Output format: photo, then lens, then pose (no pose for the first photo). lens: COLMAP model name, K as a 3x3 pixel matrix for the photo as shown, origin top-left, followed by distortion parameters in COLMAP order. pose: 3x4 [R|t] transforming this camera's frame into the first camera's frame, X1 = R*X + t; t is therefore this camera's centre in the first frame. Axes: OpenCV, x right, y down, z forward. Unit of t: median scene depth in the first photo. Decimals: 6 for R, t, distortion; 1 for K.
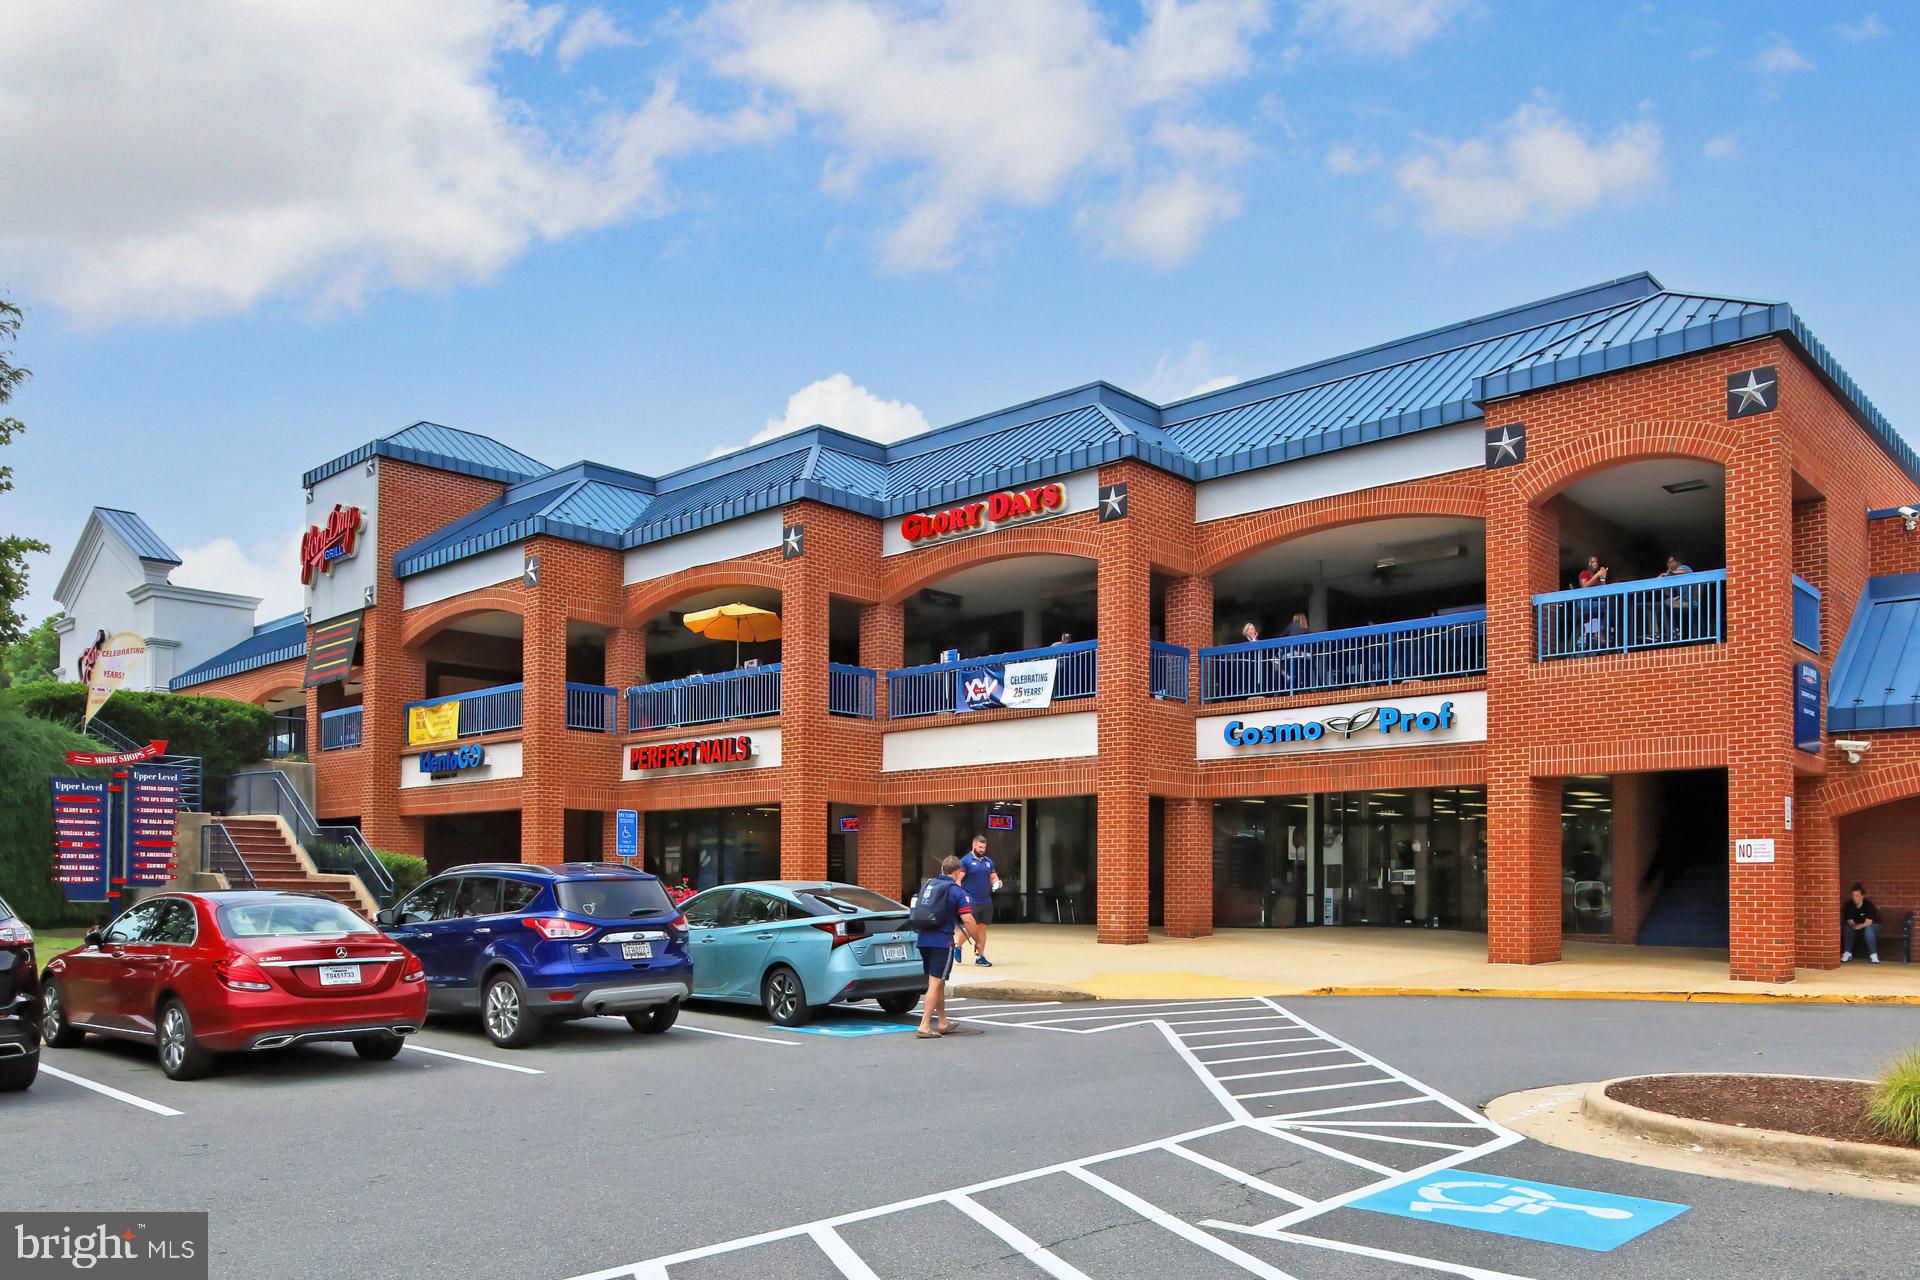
lens RADIAL K [[1355.3, 0, 956.7], [0, 1355.3, 562.8], [0, 0, 1]] dist [0.001556, 0.003887]
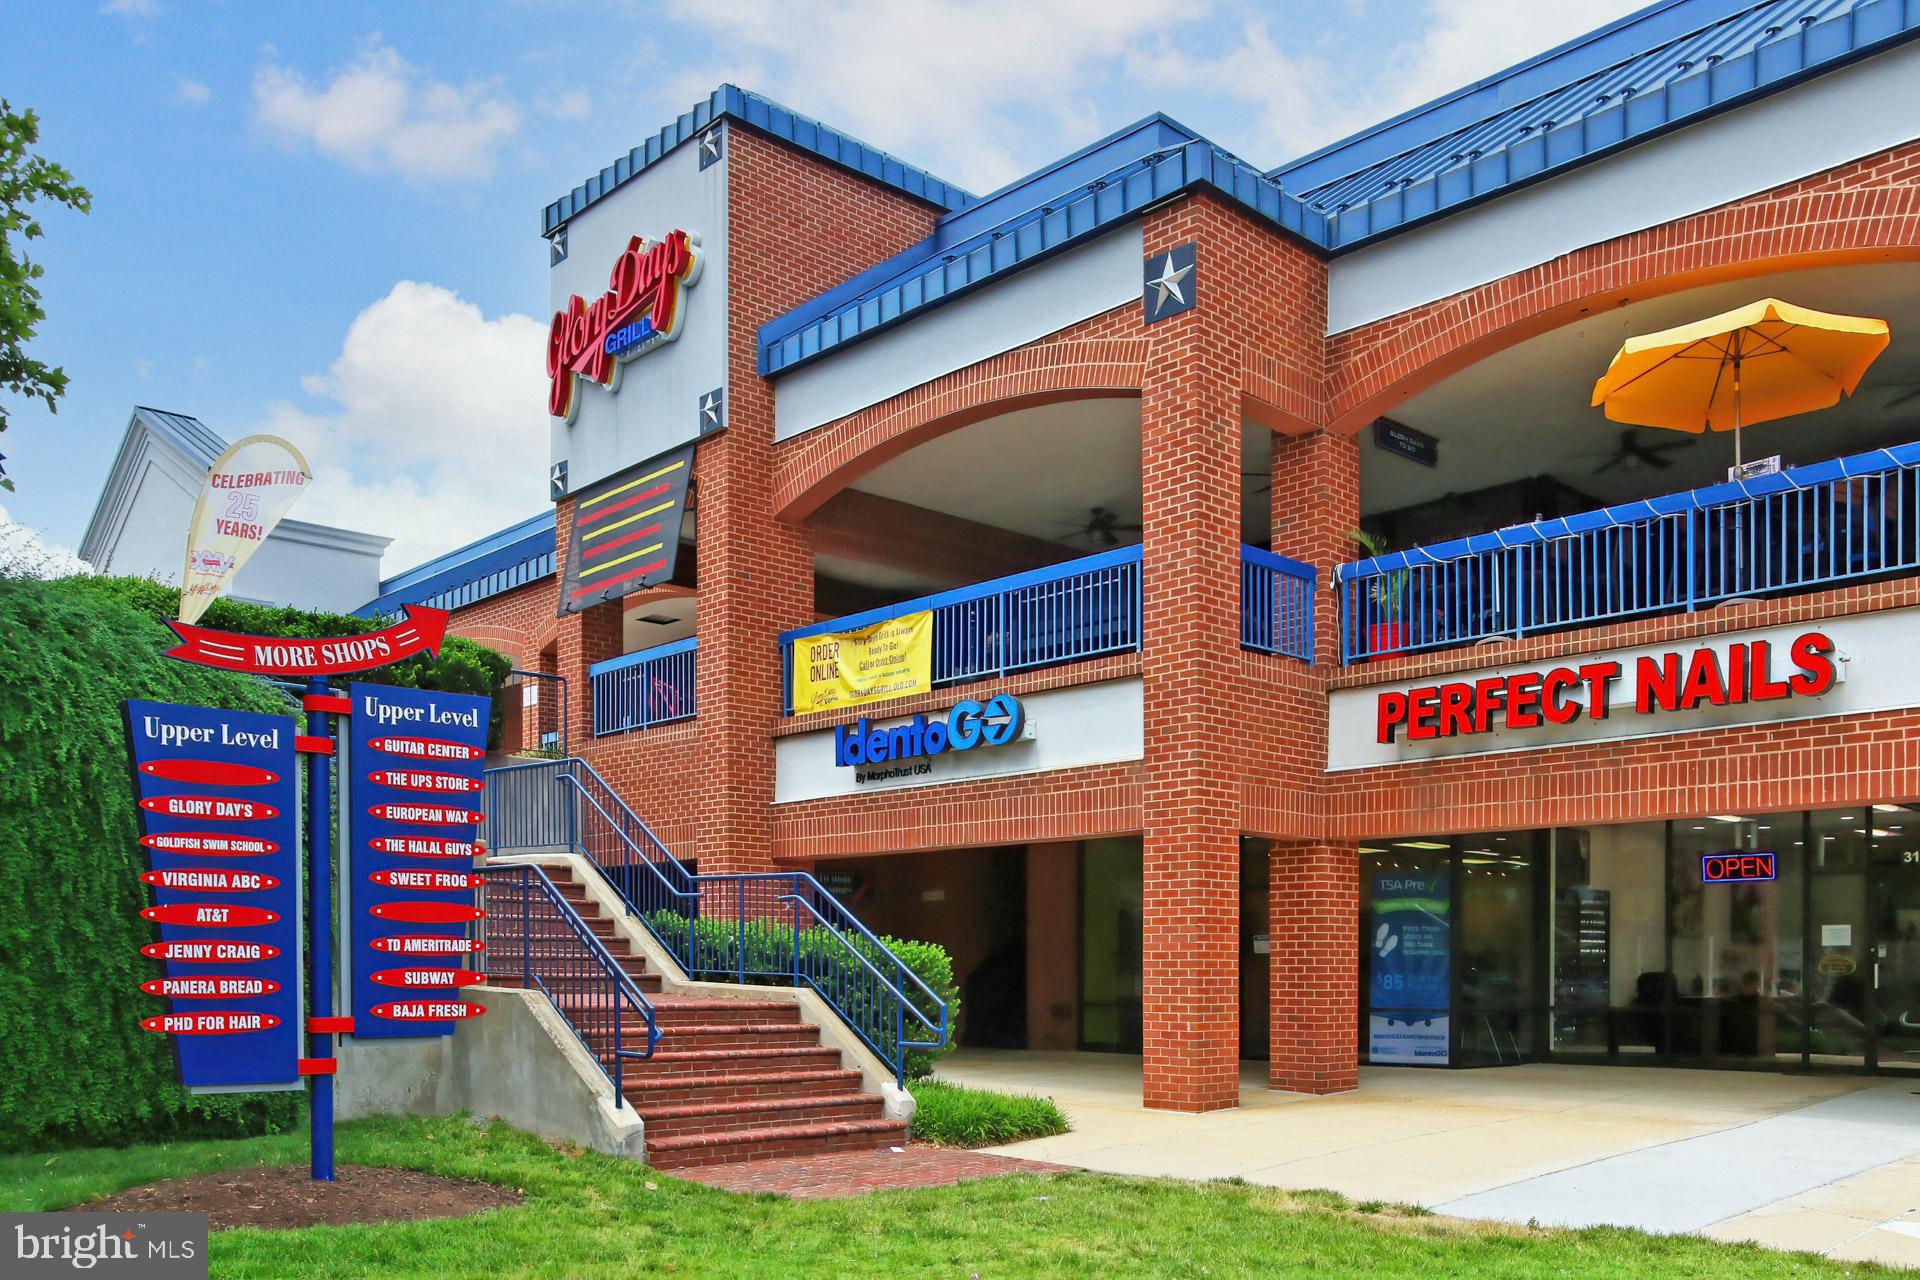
lens RADIAL K [[1484.7, 0, 960.0], [0, 1484.7, 640.0], [0, 0, 1]] dist [-0.015181, 0.004193]
pose [[0.998940, -0.014398, -0.043726, -0.334818], [0.015305, 0.999673, 0.020481, 0.101631], [0.043417, -0.021128, 0.998834, 0.485947]]
